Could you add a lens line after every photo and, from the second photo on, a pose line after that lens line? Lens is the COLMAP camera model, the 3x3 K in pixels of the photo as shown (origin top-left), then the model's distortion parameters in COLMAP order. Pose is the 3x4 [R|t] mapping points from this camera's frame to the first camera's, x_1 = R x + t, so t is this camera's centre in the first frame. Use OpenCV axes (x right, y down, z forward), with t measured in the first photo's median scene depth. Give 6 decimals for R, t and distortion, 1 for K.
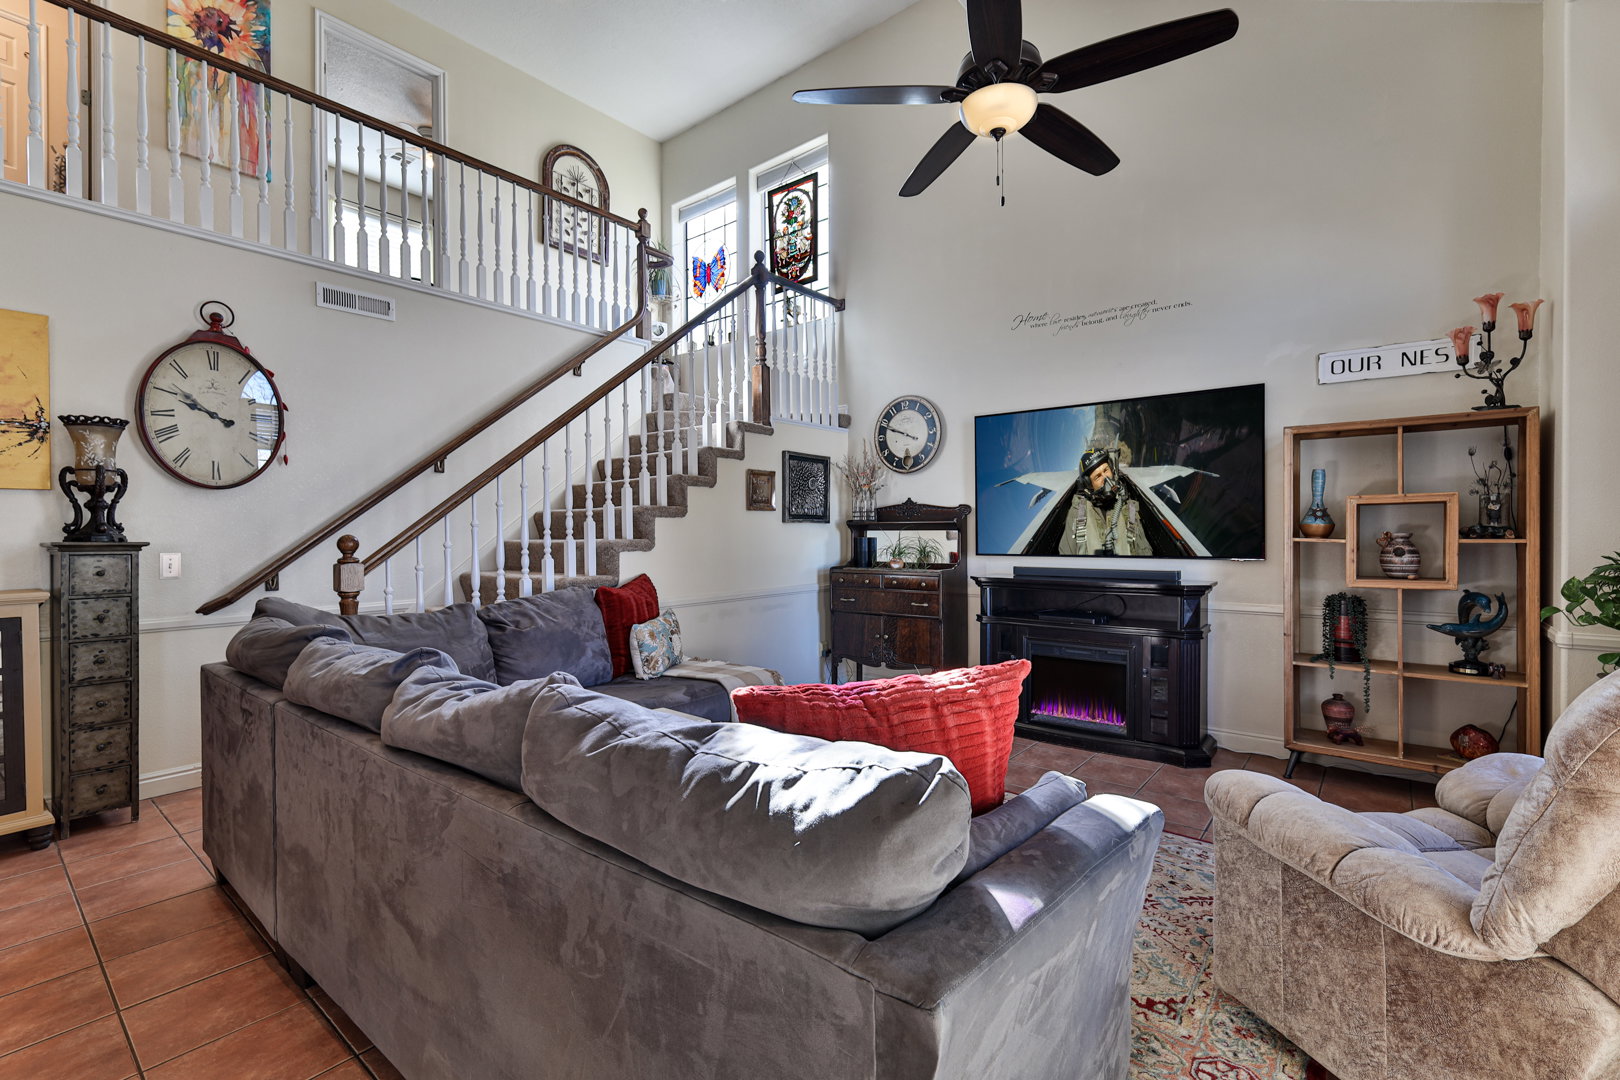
lens RADIAL K [[701.7, 0, 808.0], [0, 701.7, 535.9], [0, 0, 1]] dist [0.001617, 0.000238]
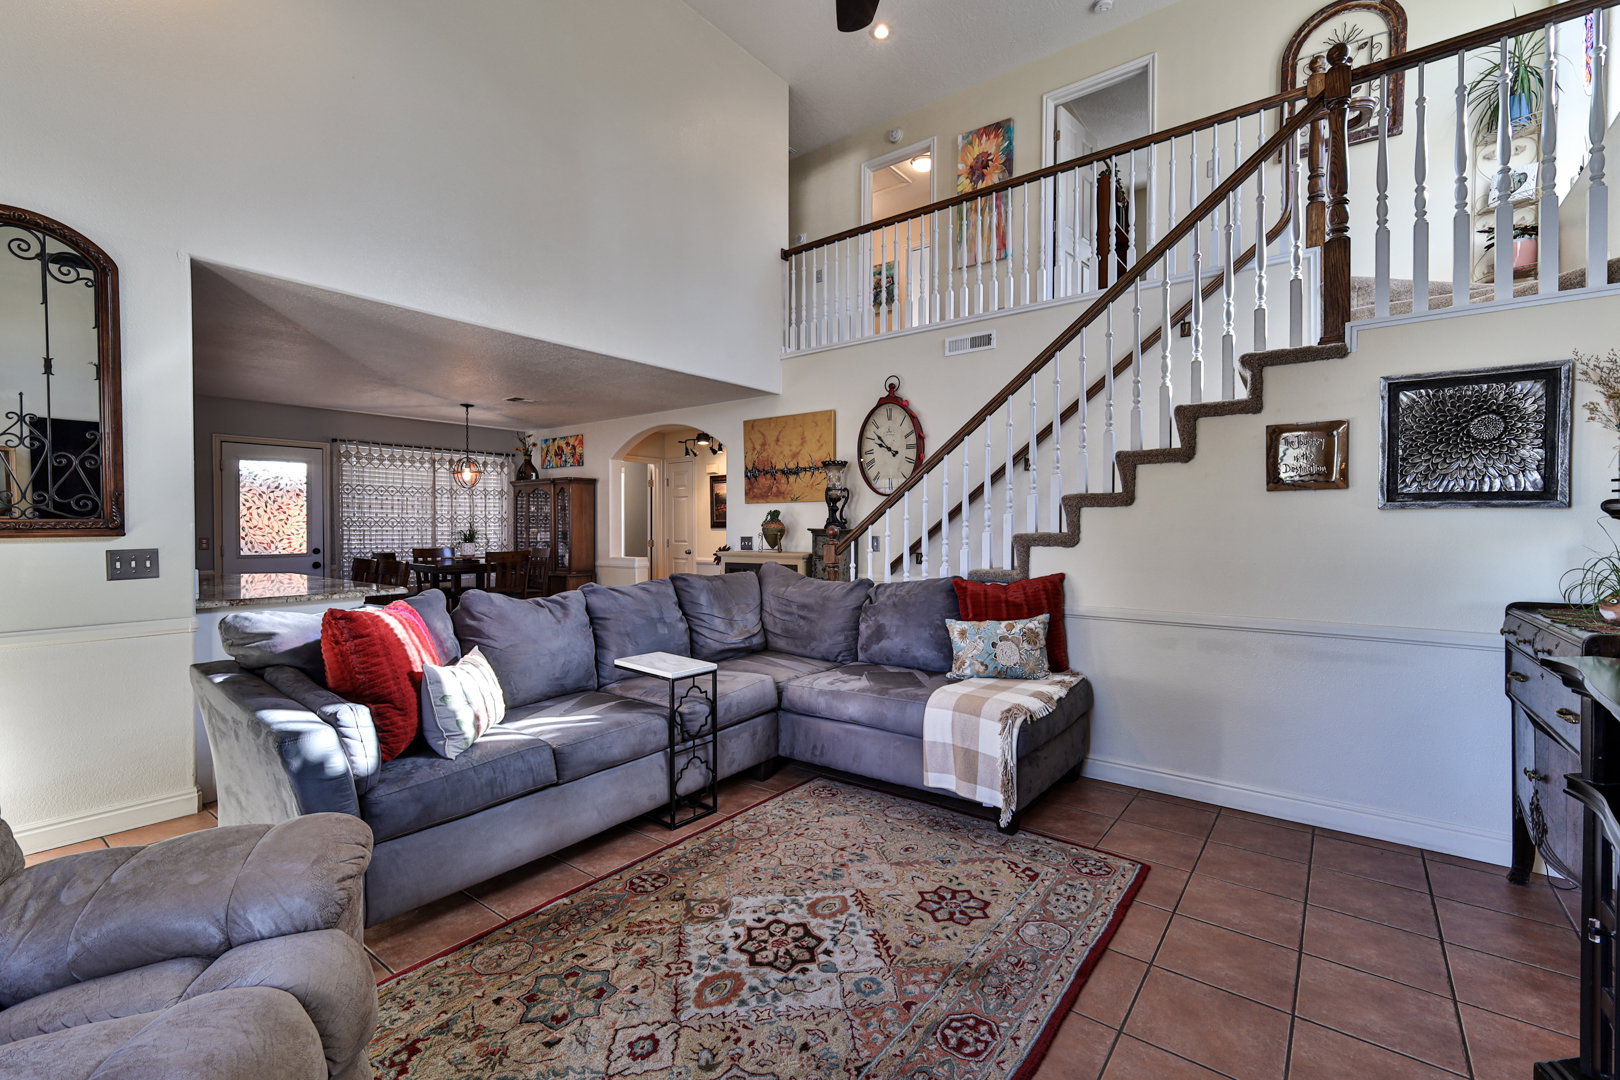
lens RADIAL K [[701.7, 0, 805.9], [0, 701.7, 532.0], [0, 0, 1]] dist [0.001617, 0.000238]
pose [[0.020445, 0.017613, -0.999636, 0.606525], [-0.008012, 0.999816, 0.017453, -0.009070], [0.999759, 0.007653, 0.020582, 0.646439]]
